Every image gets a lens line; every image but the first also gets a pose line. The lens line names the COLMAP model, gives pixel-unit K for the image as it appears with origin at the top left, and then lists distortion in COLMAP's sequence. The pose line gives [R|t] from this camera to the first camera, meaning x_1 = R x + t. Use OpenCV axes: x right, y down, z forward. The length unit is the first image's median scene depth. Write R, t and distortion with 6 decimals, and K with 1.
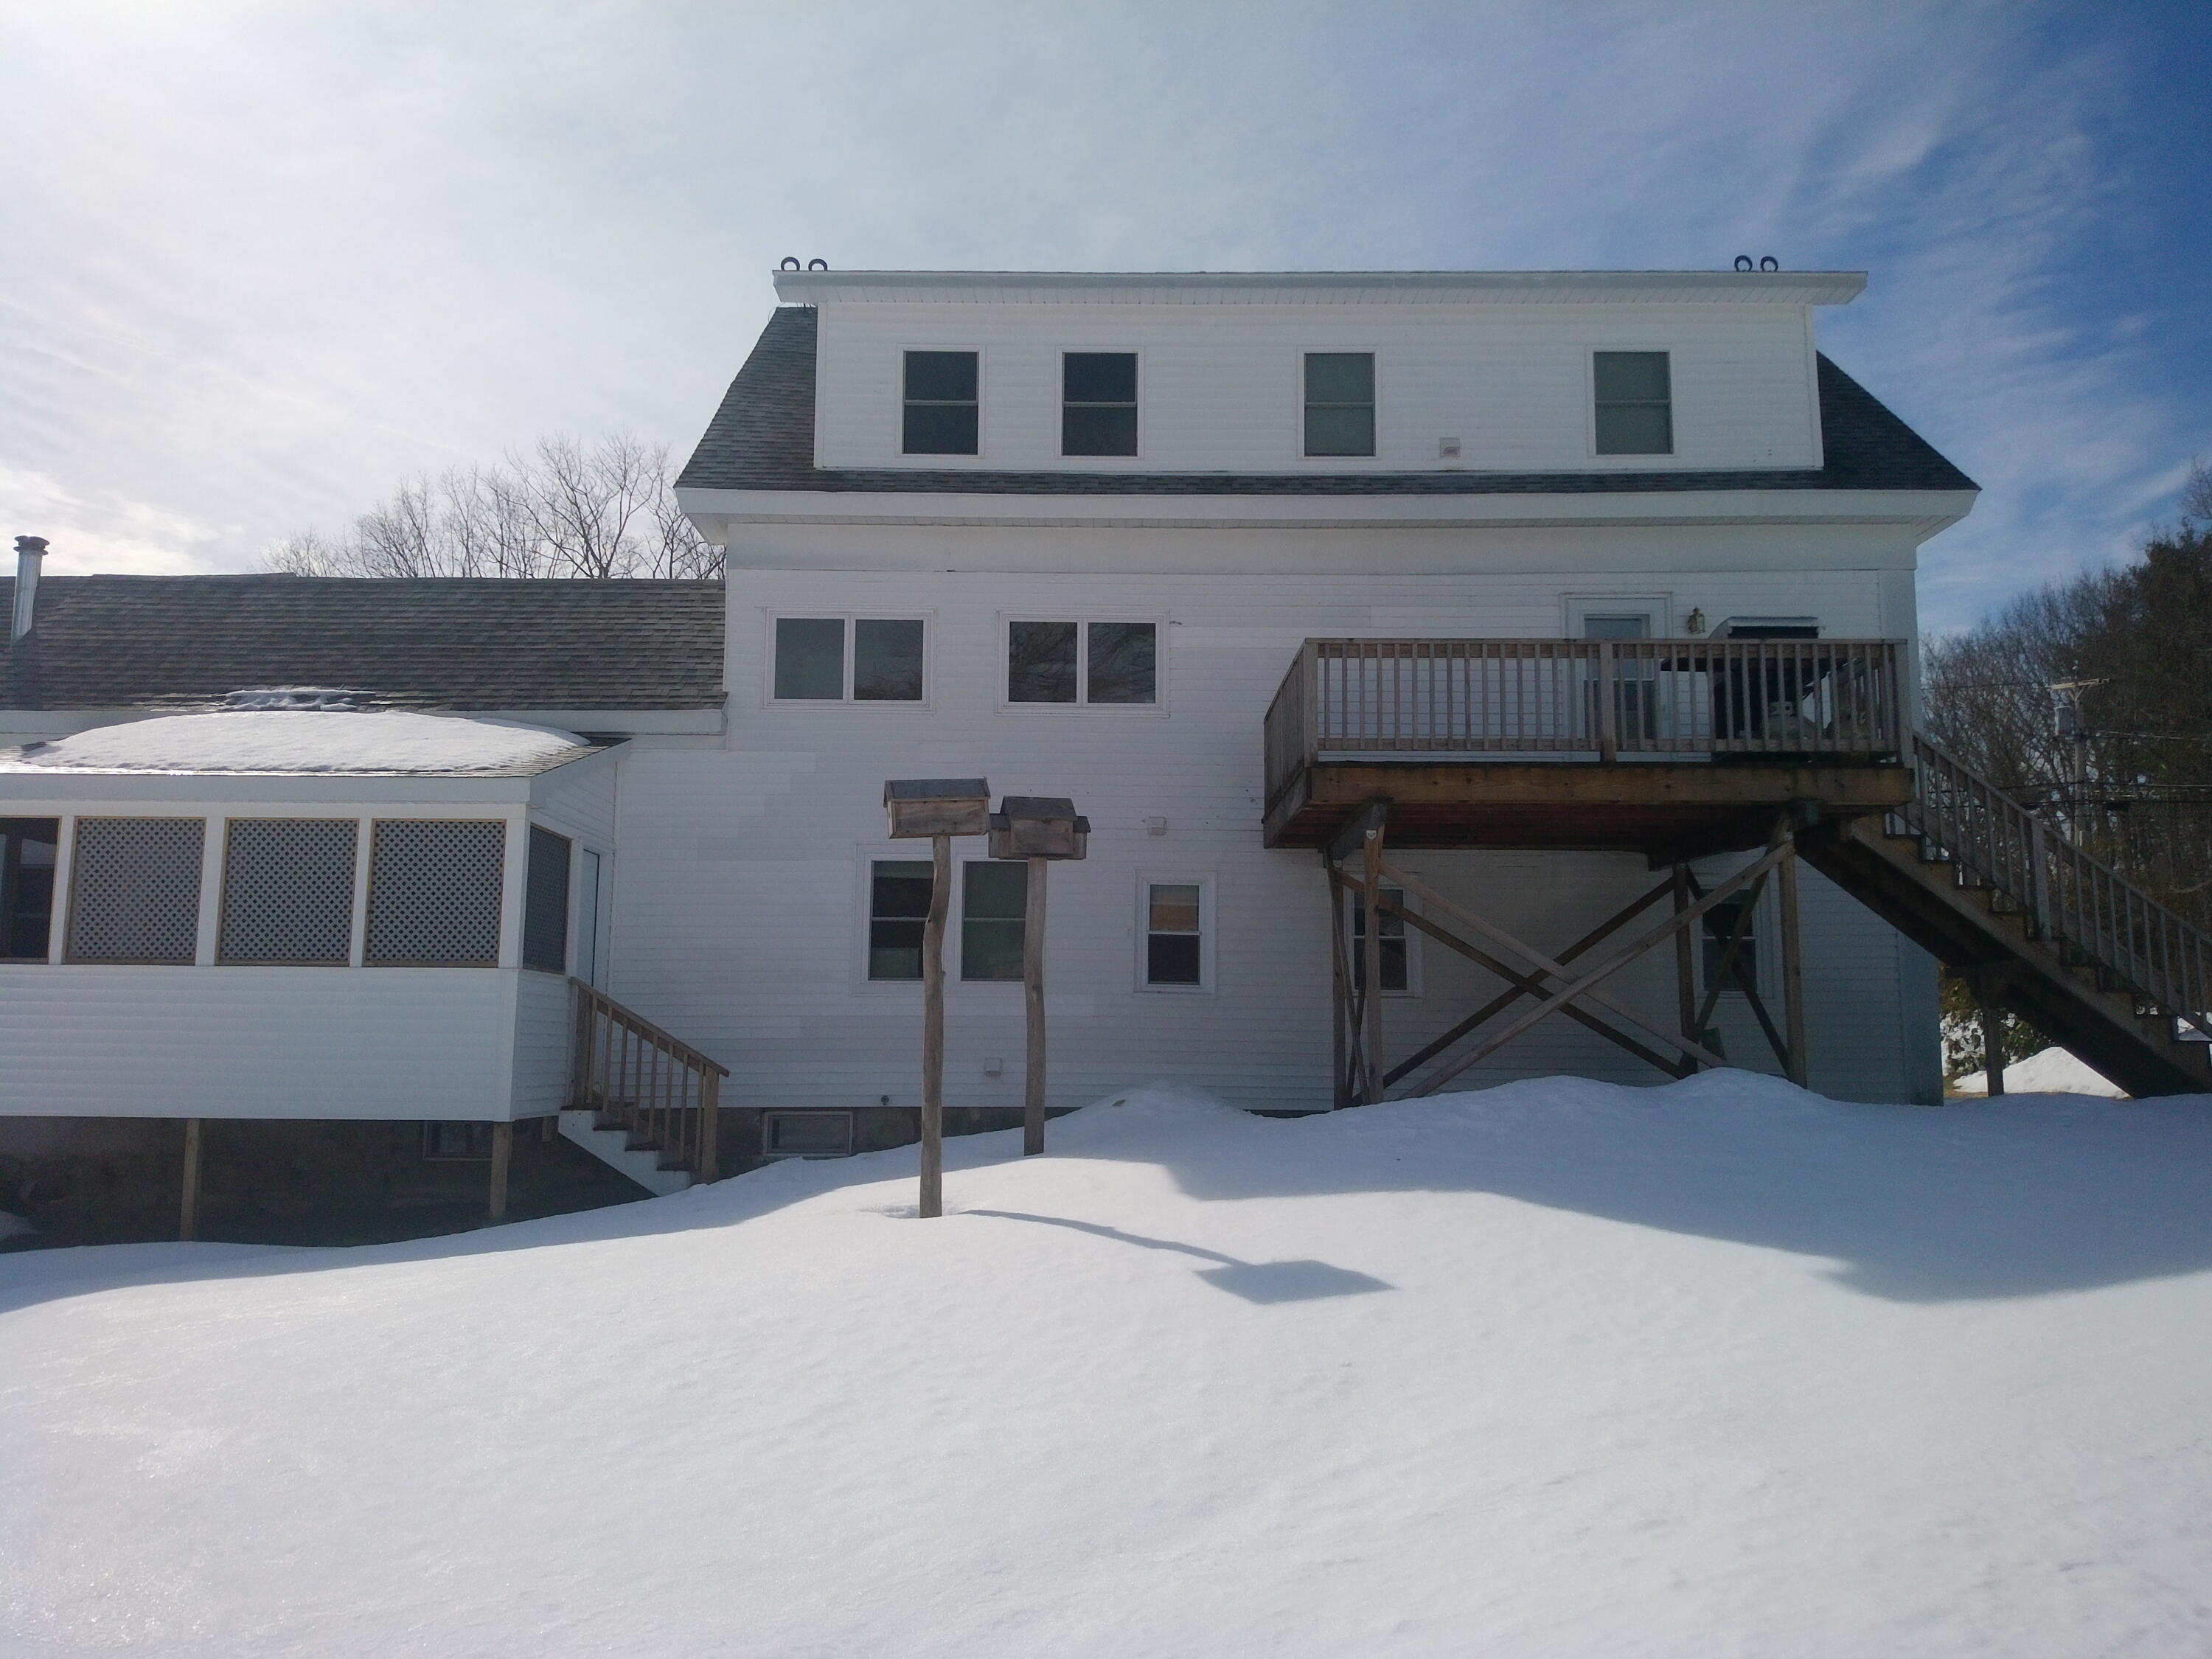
lens RADIAL K [[1678.0, 0, 1095.9], [0, 1678.0, 822.0], [0, 0, 1]] dist [0.121029, -0.198764]
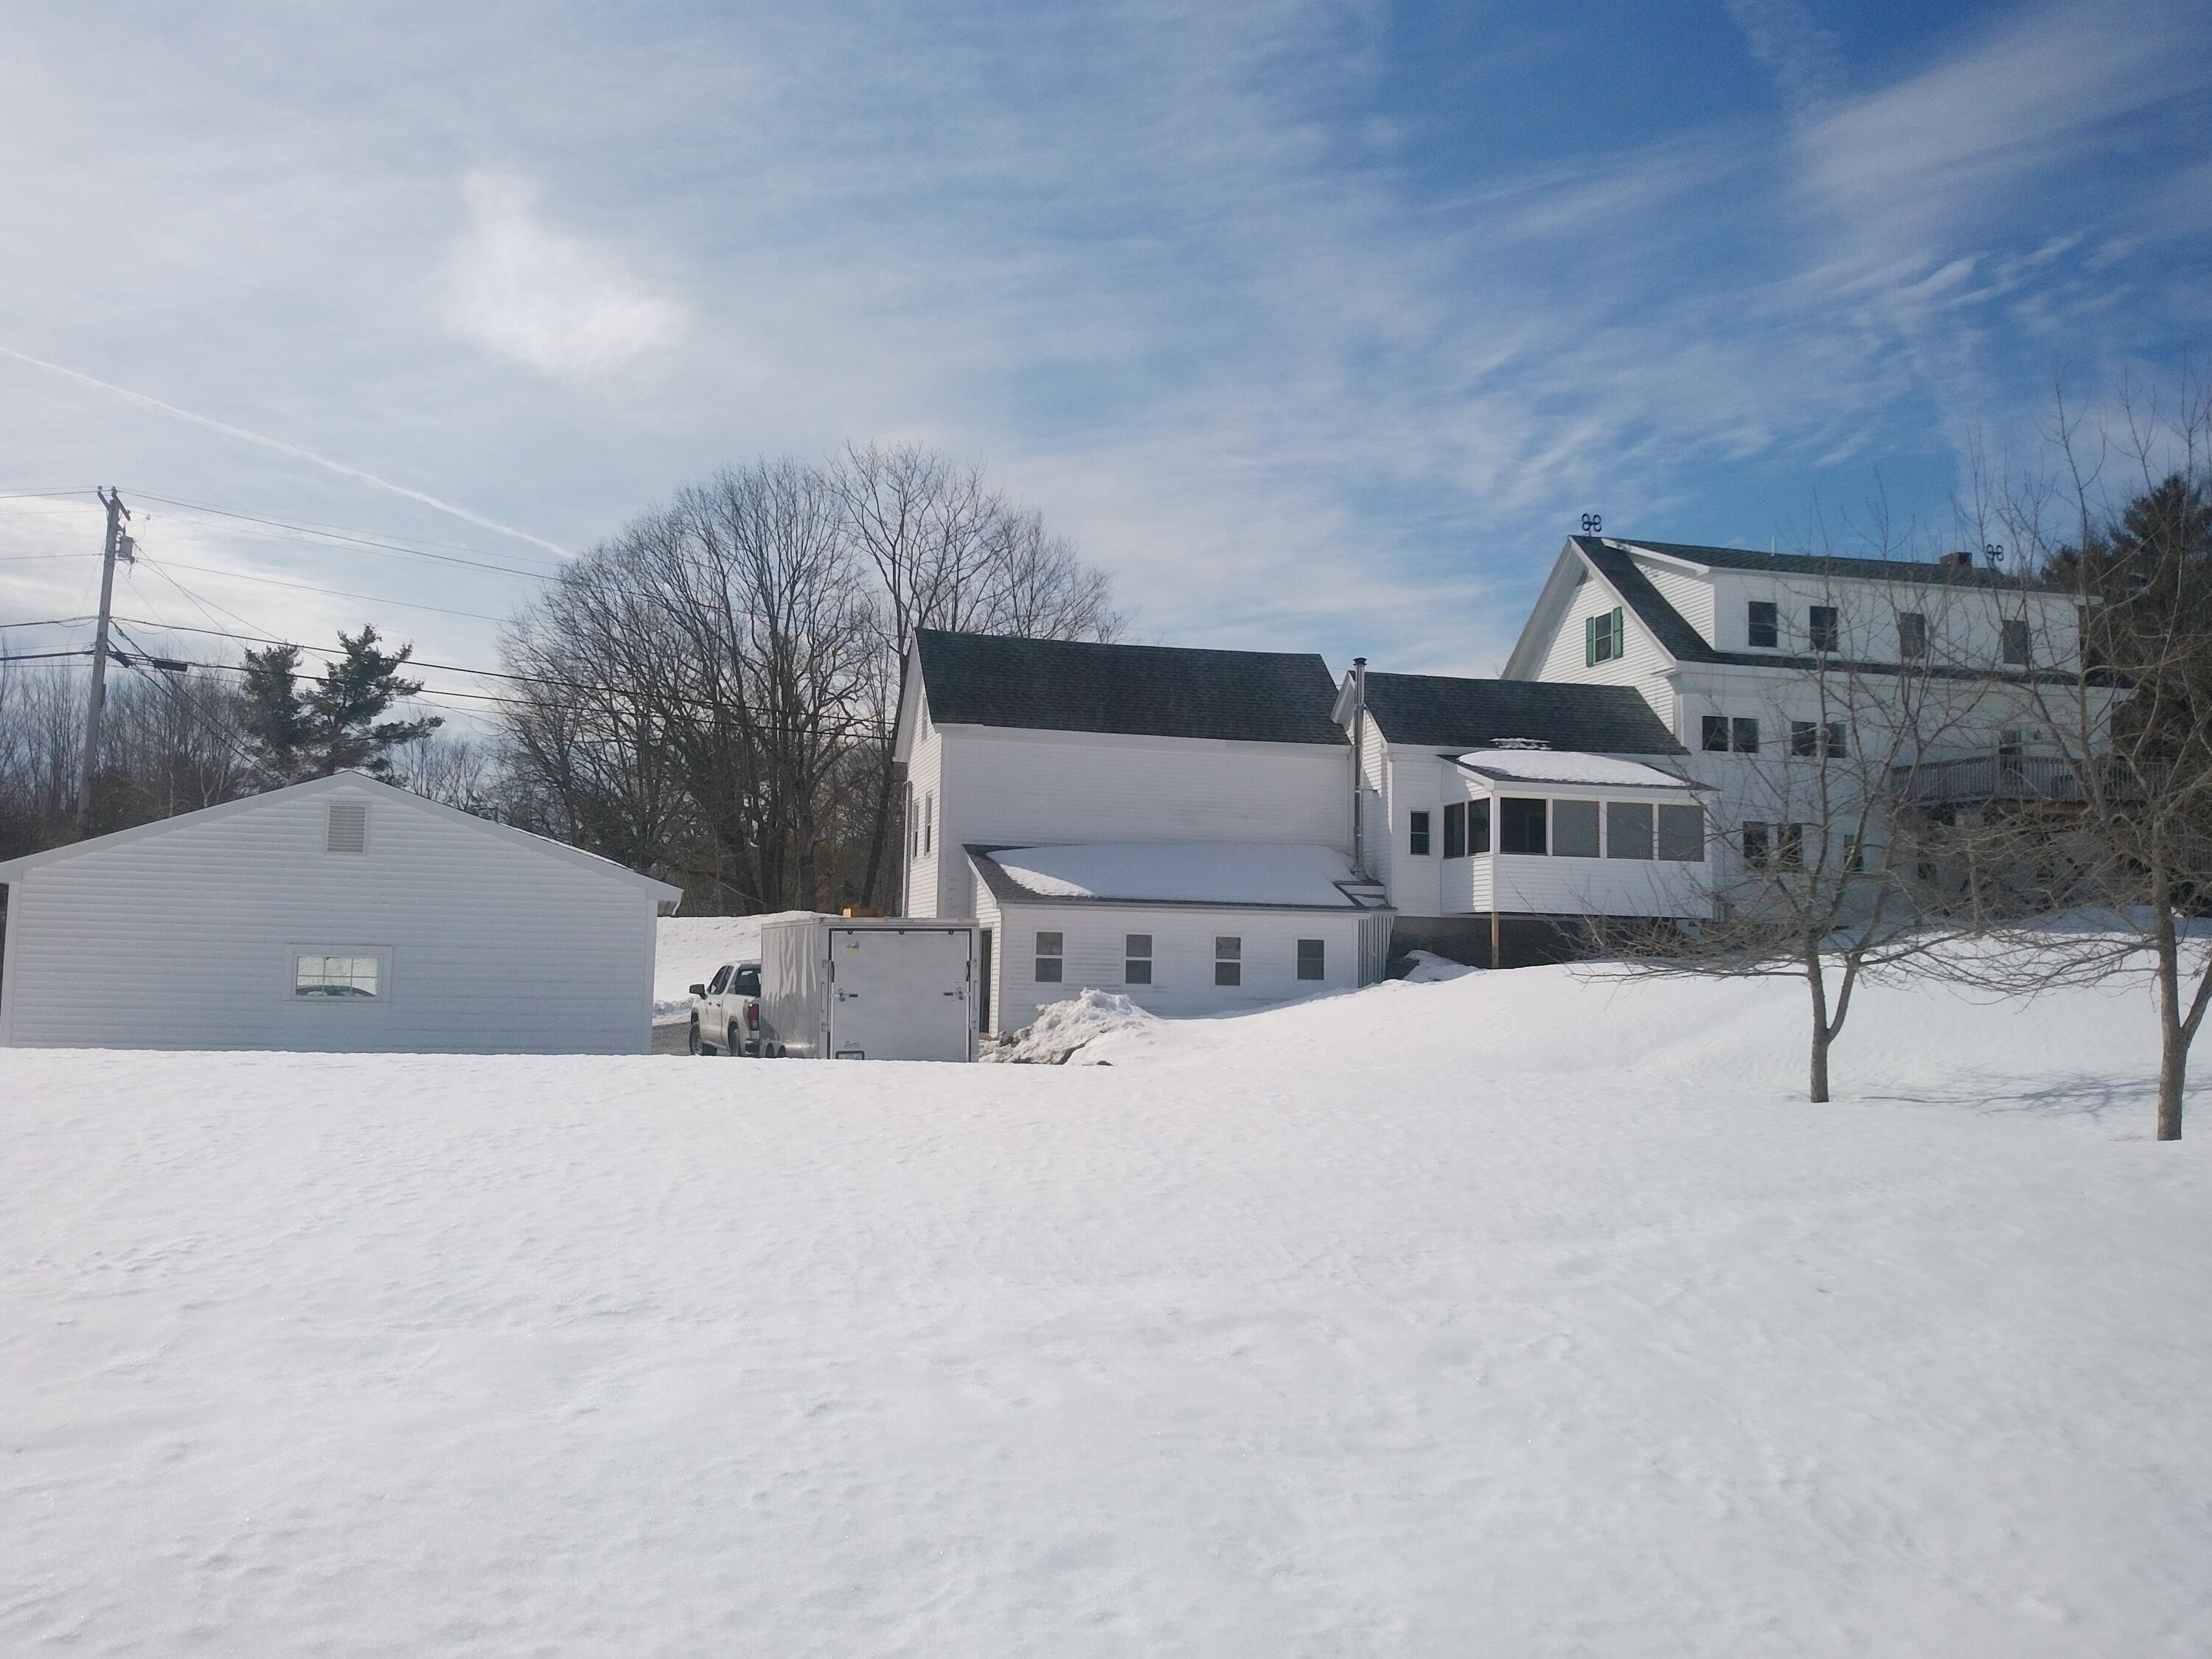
lens RADIAL K [[1808.8, 0, 1080.8], [0, 1808.8, 828.2], [0, 0, 1]] dist [0.124754, -0.274372]
pose [[0.969783, 0.031979, 0.241865, -1.634881], [-0.046099, 0.997533, 0.052947, -0.060190], [-0.239575, -0.062497, 0.968864, -1.256481]]
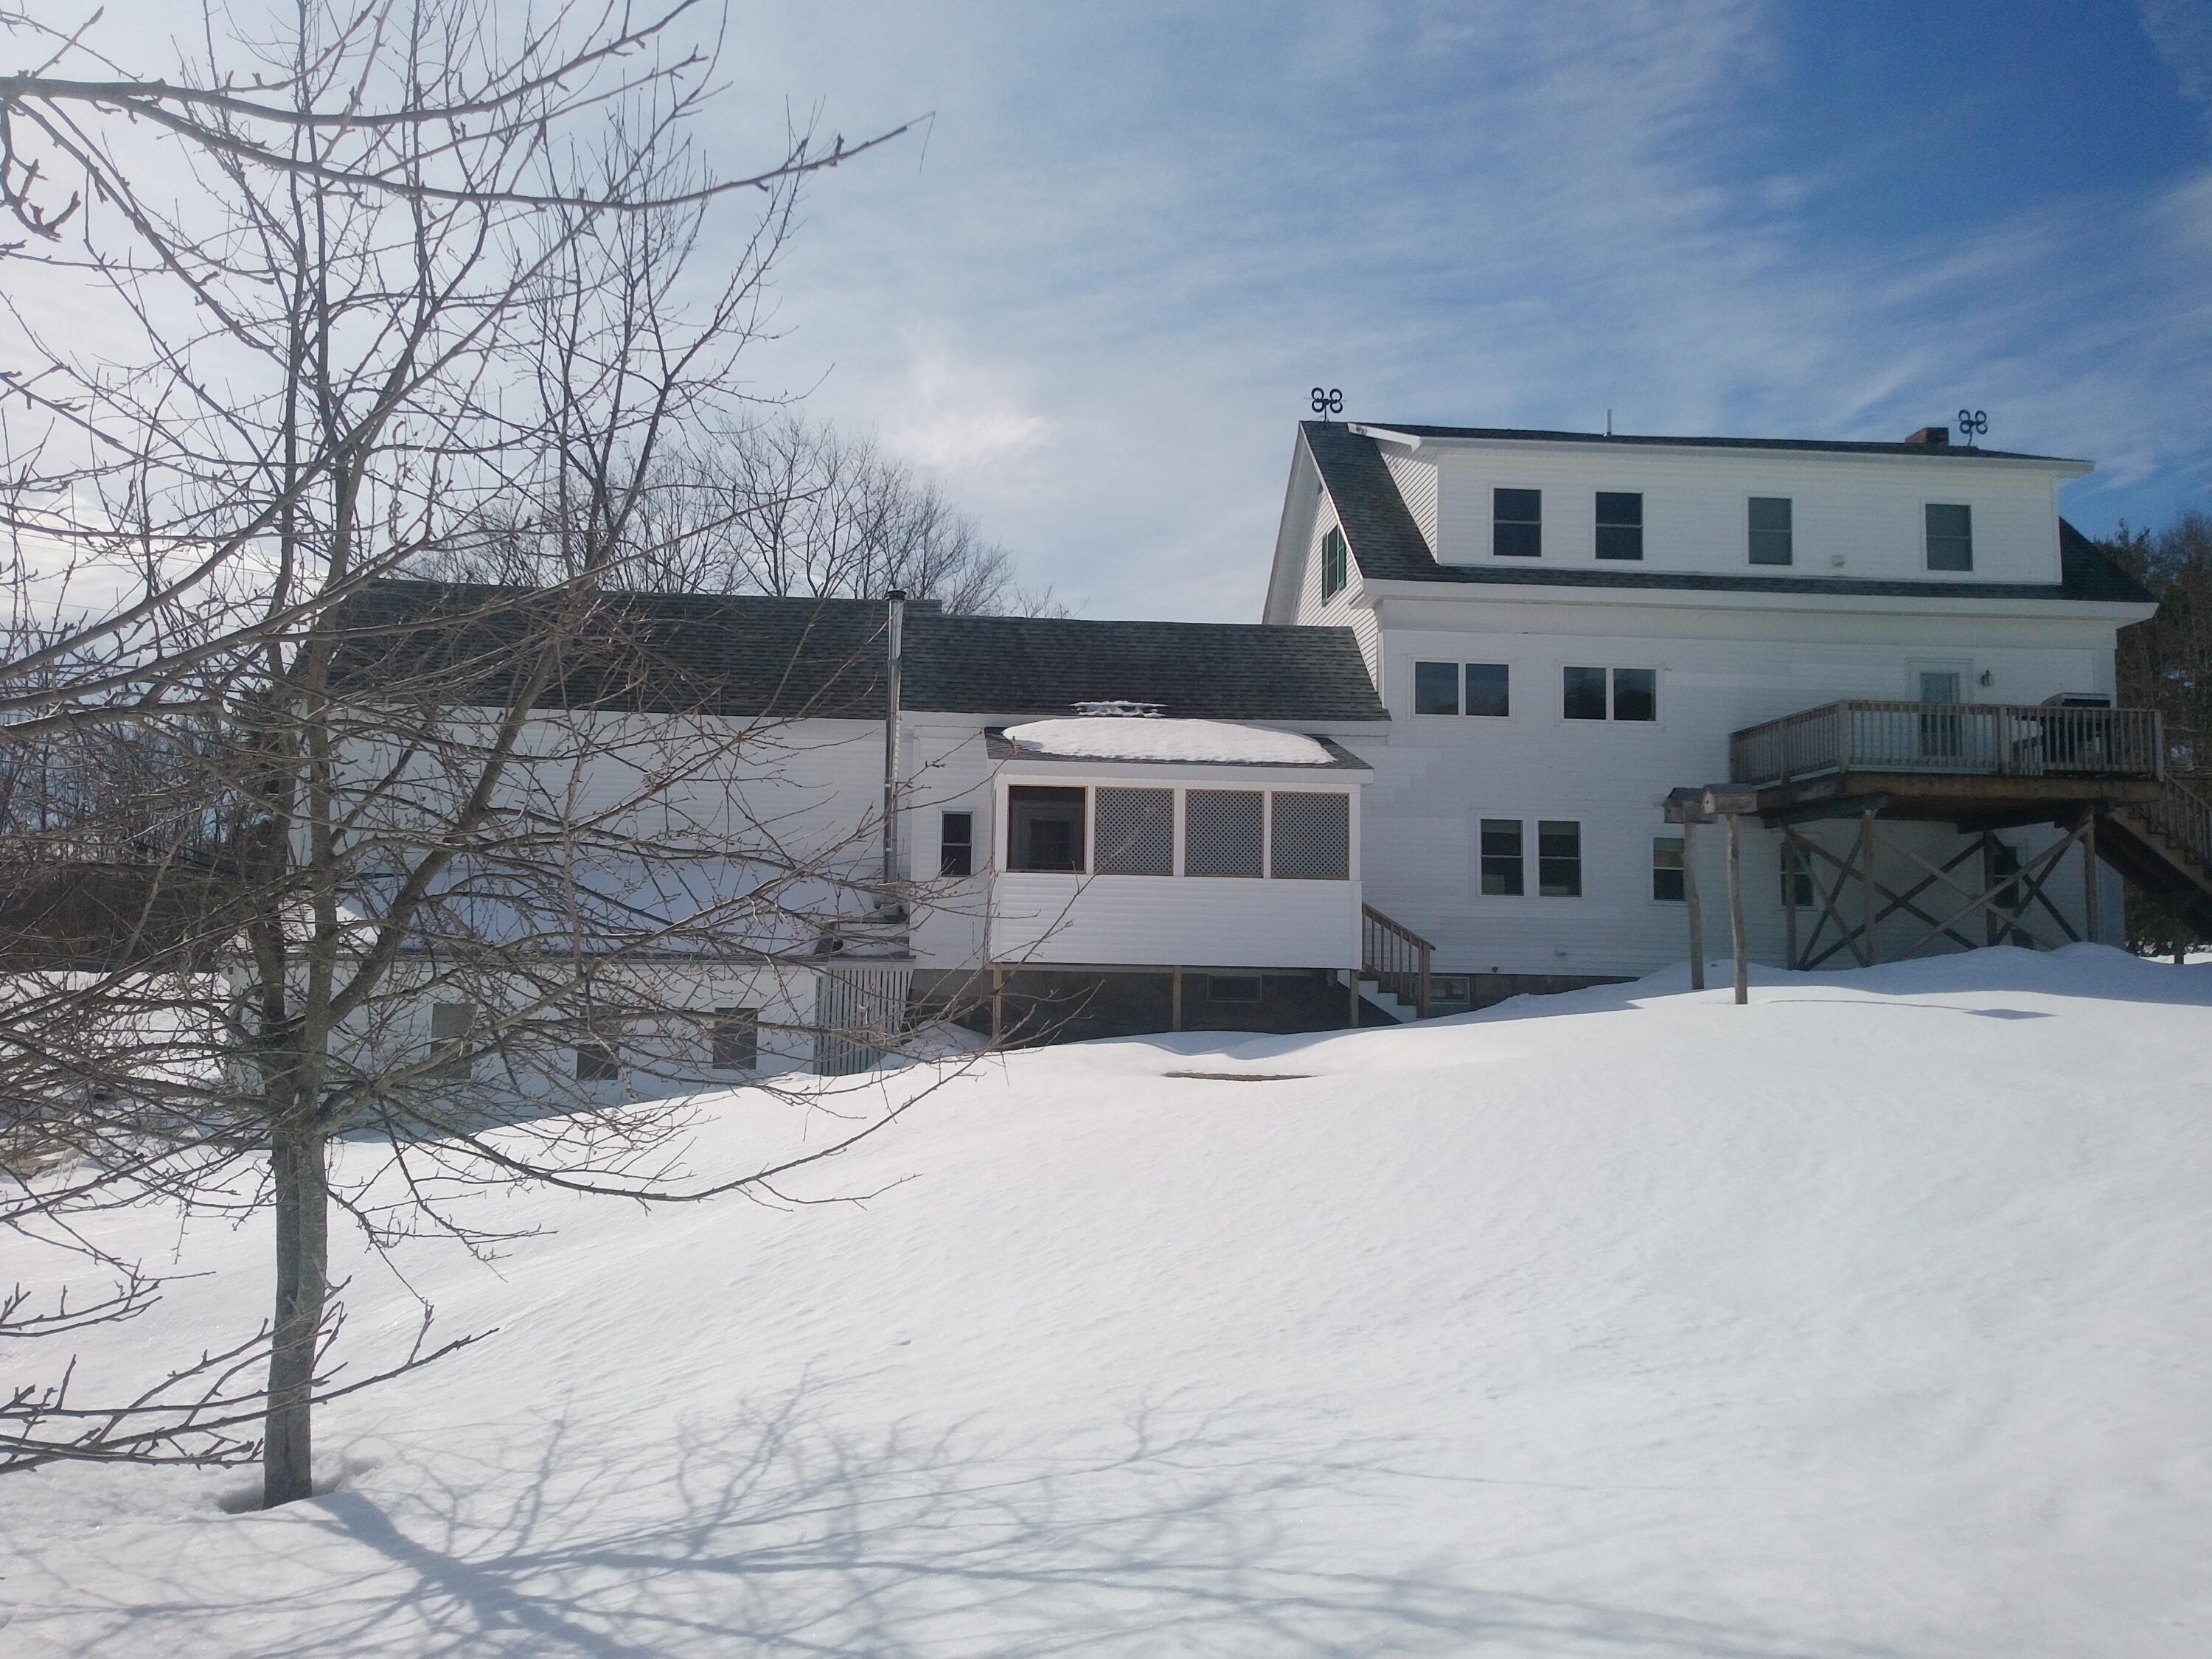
lens RADIAL K [[1788.1, 0, 1106.0], [0, 1788.1, 831.8], [0, 0, 1]] dist [0.124030, -0.257317]
pose [[0.995619, 0.017611, 0.091831, -0.625111], [-0.021182, 0.999051, 0.038064, -0.021485], [-0.091074, -0.039843, 0.995047, -0.626084]]
